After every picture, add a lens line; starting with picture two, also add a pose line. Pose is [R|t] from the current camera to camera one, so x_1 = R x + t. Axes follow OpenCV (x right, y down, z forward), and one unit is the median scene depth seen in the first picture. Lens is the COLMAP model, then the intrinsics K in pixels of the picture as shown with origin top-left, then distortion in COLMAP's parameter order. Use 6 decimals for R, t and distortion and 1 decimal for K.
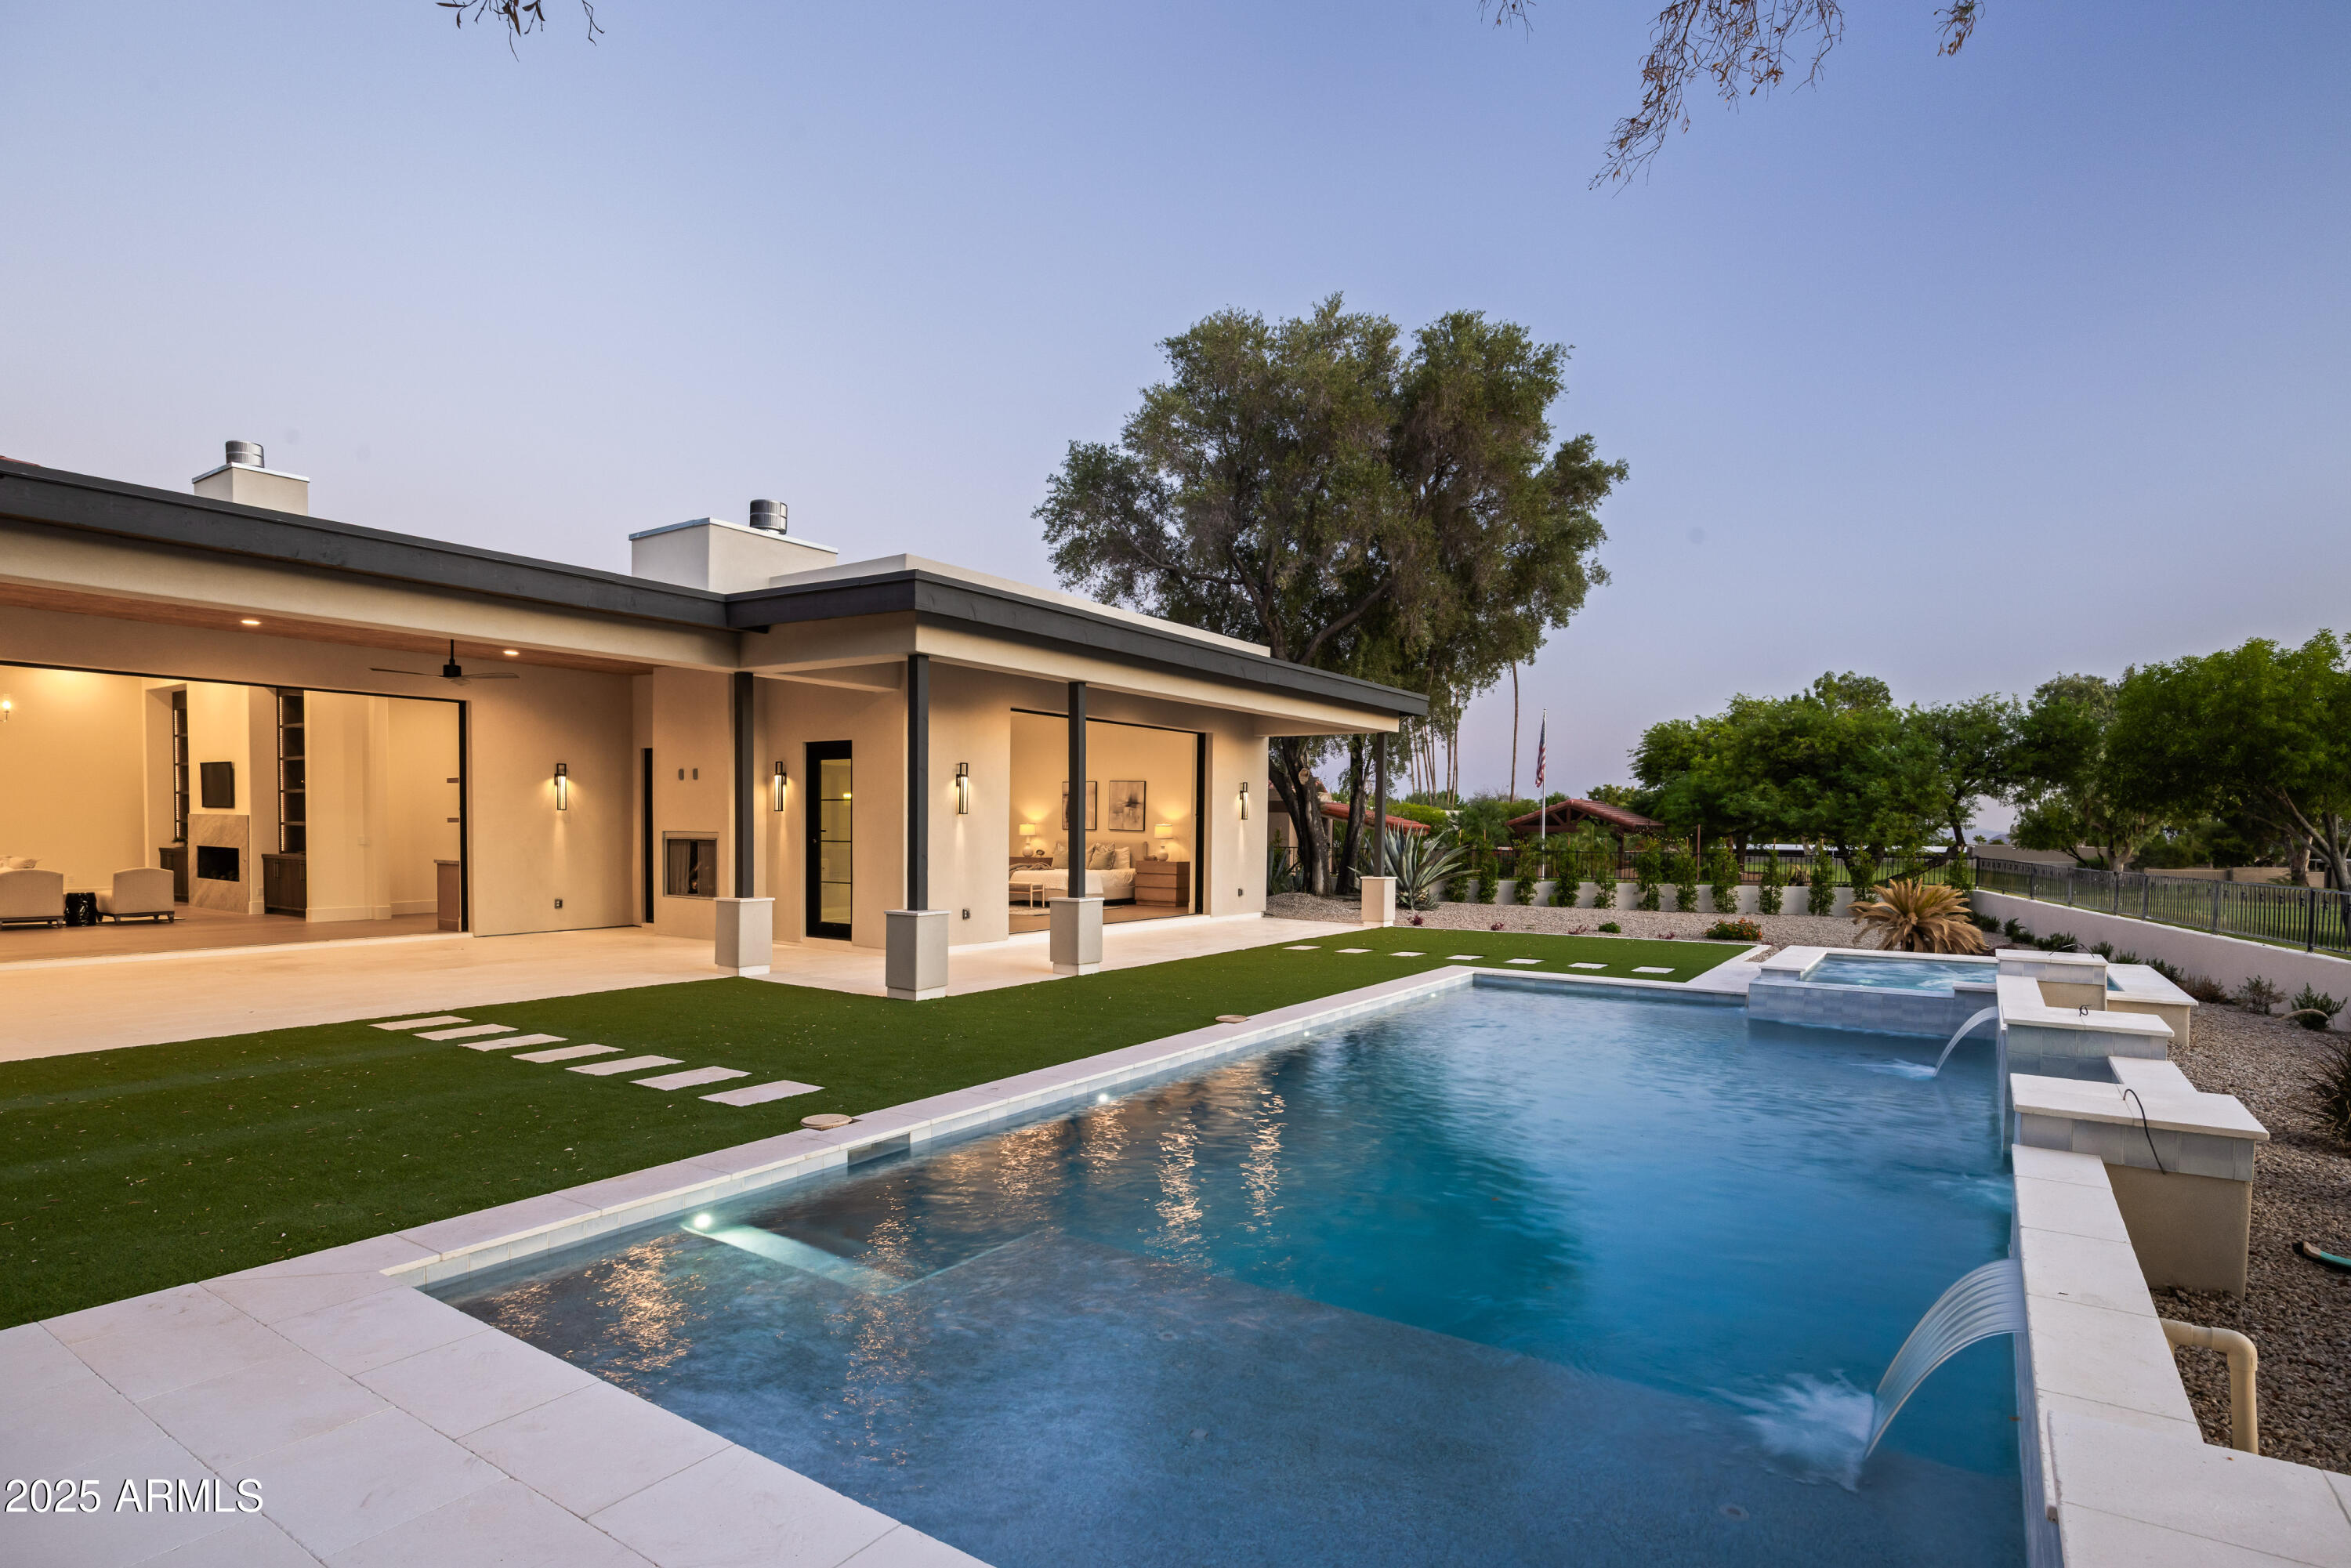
lens RADIAL K [[1182.1, 0, 1189.8], [0, 1182.1, 883.3], [0, 0, 1]] dist [-0.003743, 0.000867]
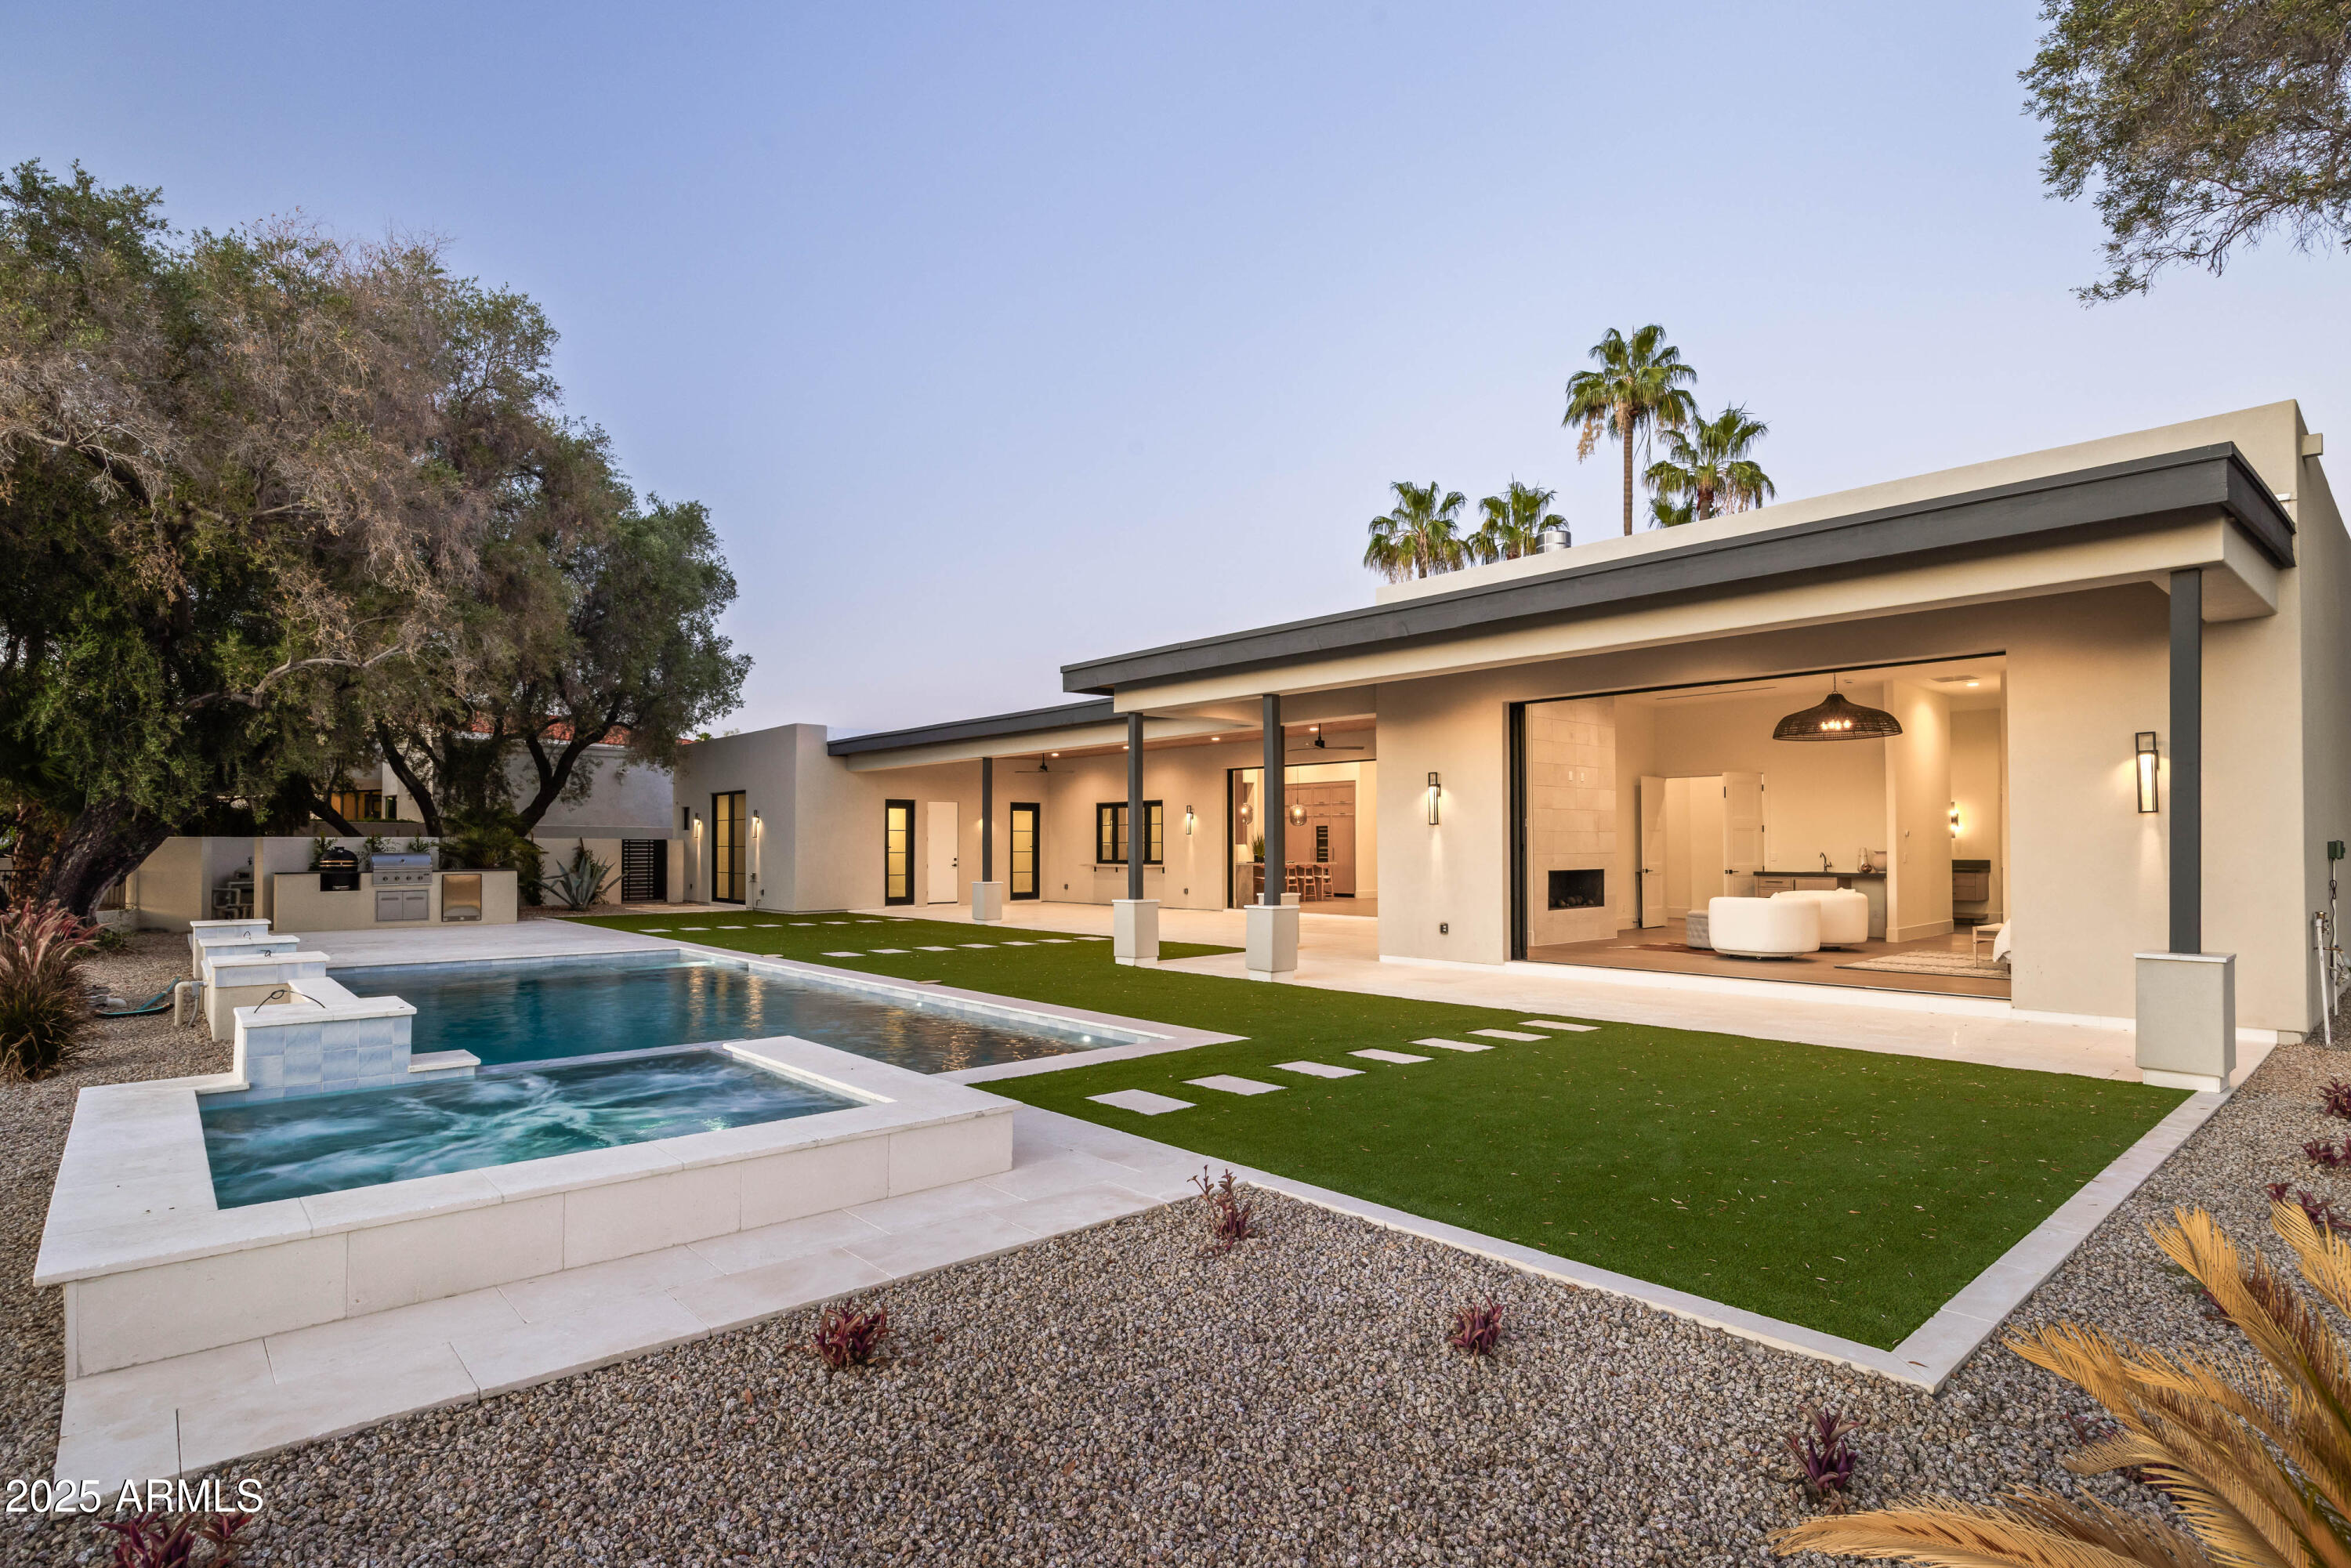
lens RADIAL K [[1182.1, 0, 1169.4], [0, 1182.1, 825.7], [0, 0, 1]] dist [-0.003743, 0.000867]
pose [[-0.249382, -0.026225, -0.968050, 0.633647], [-0.049965, 0.998650, -0.014183, -0.026648], [0.967115, 0.044832, -0.250355, 0.813358]]
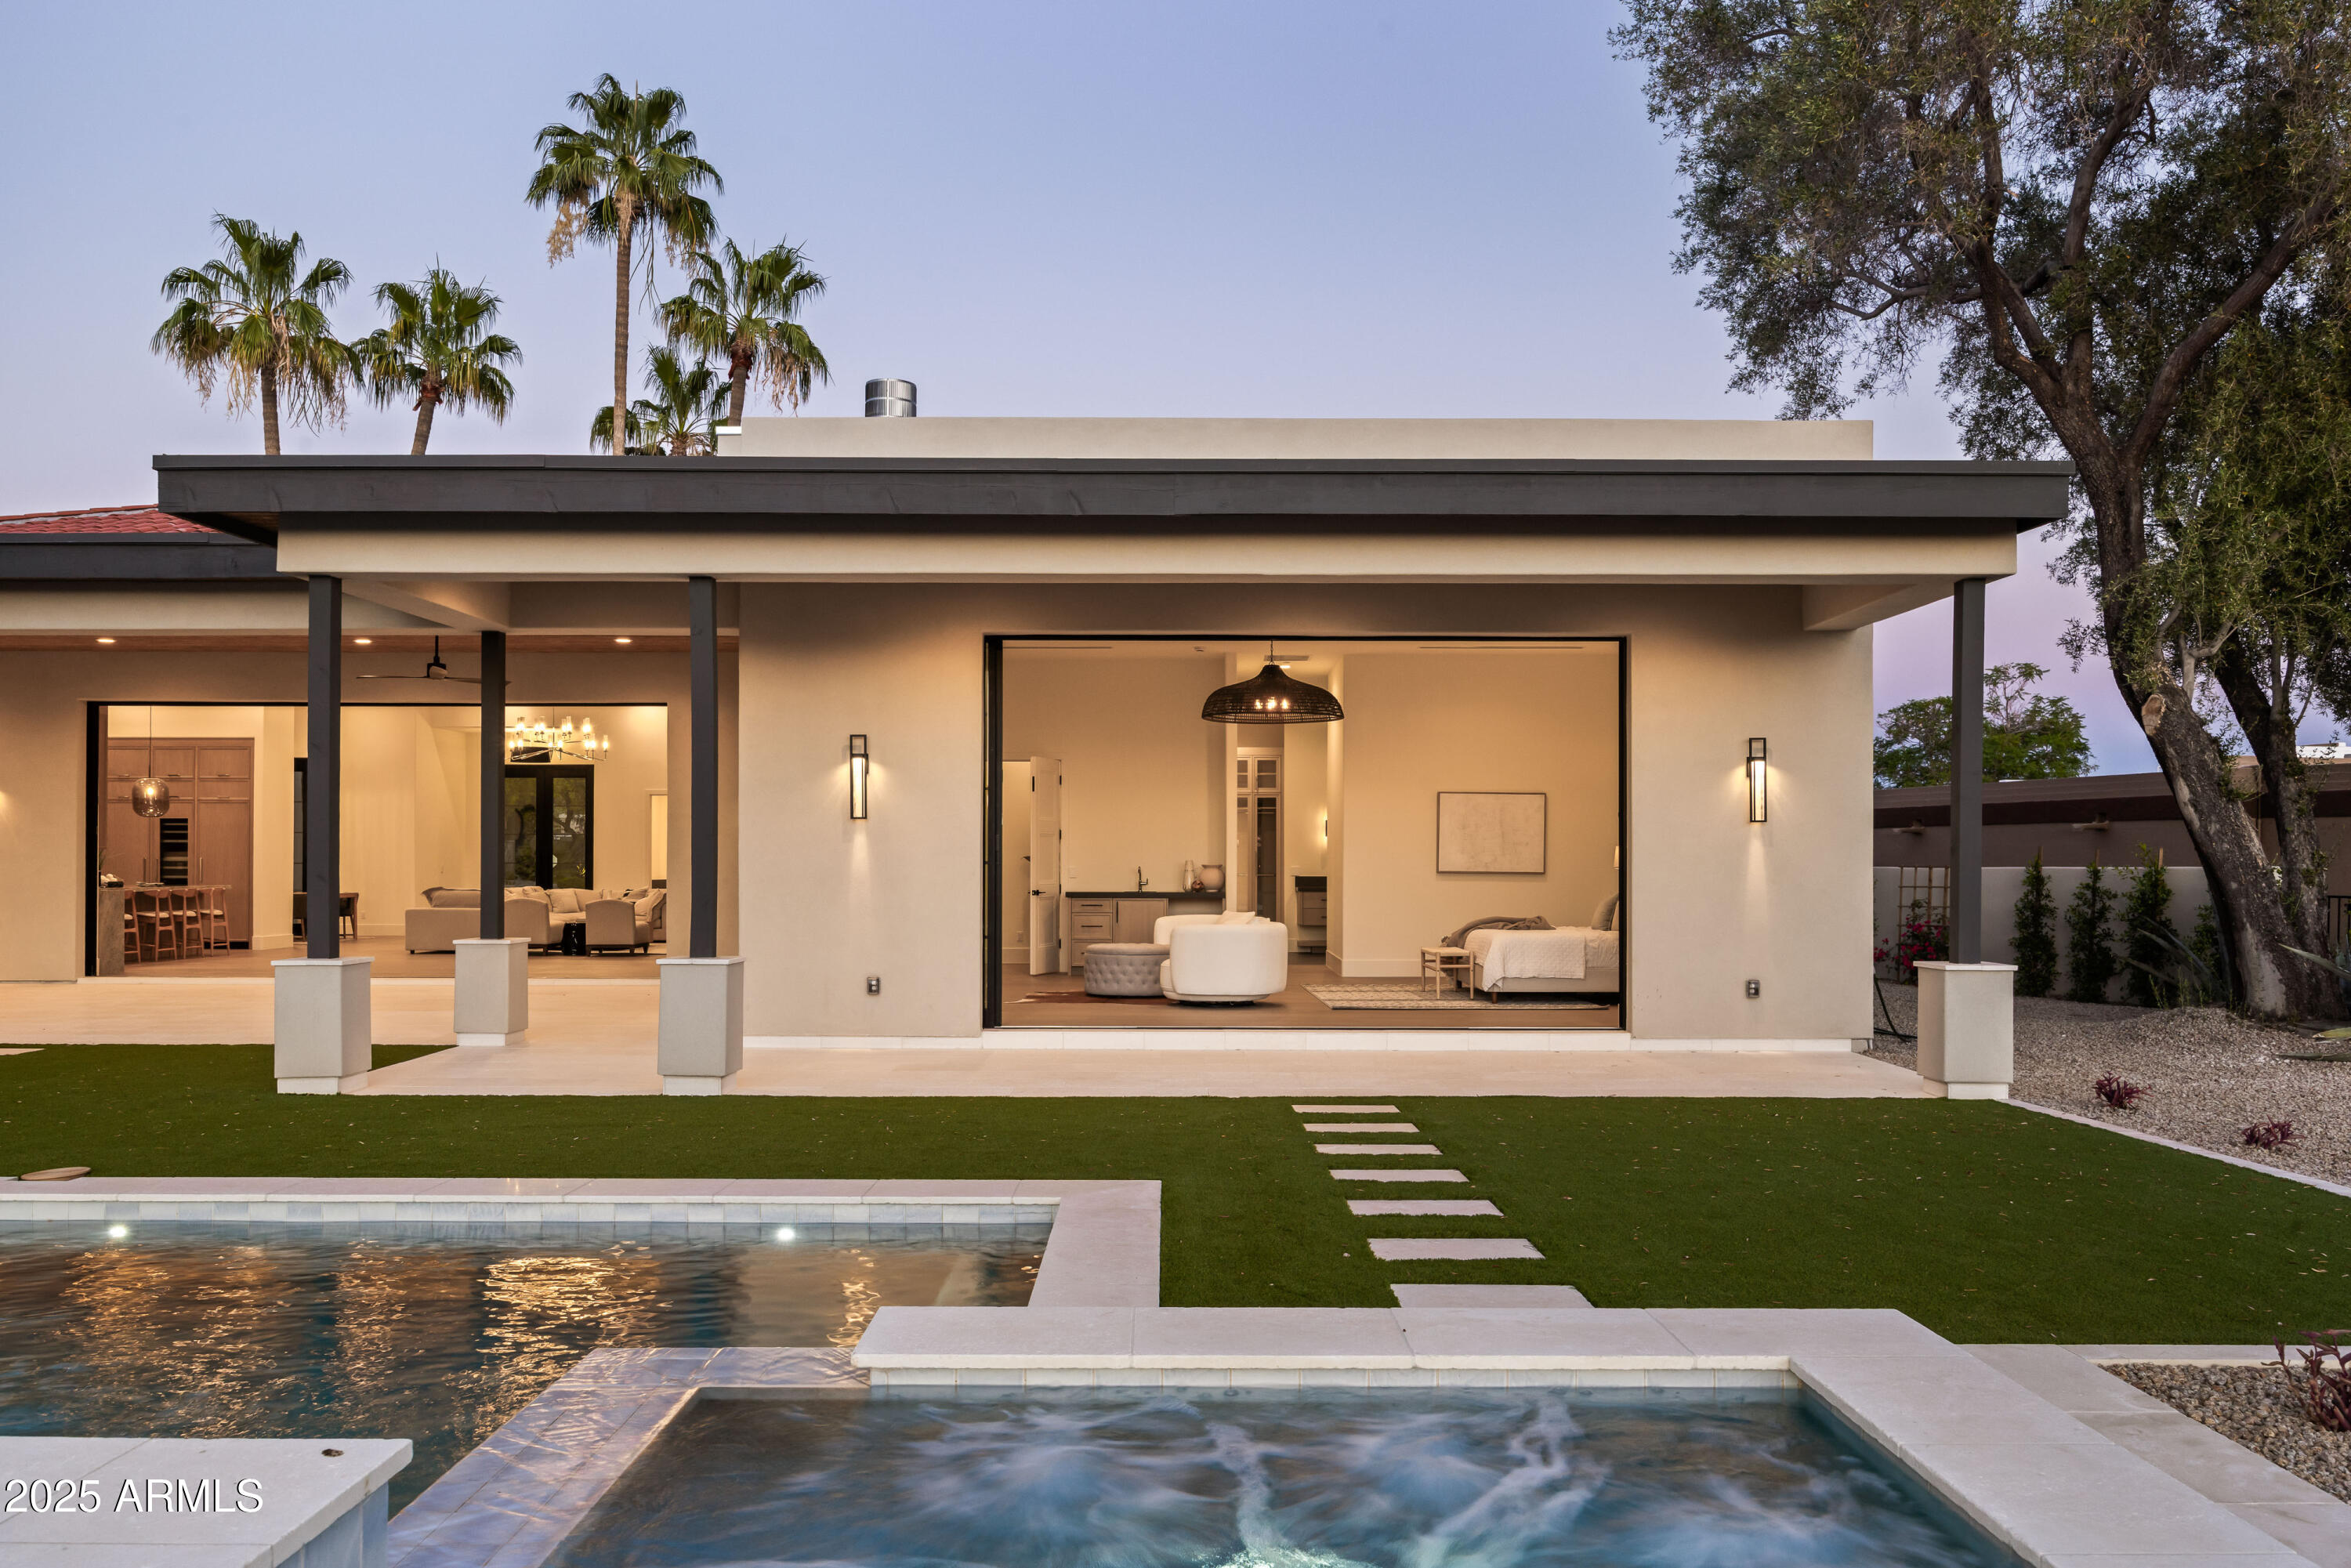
lens RADIAL K [[1745.4, 0, 1178.0], [0, 1745.4, 858.3], [0, 0, 1]] dist [-0.002996, -0.006109]
pose [[0.559472, -0.010525, -0.828782, 0.495290], [-0.038827, 0.998489, -0.038891, -0.007923], [0.827939, 0.053937, 0.558218, 0.490559]]
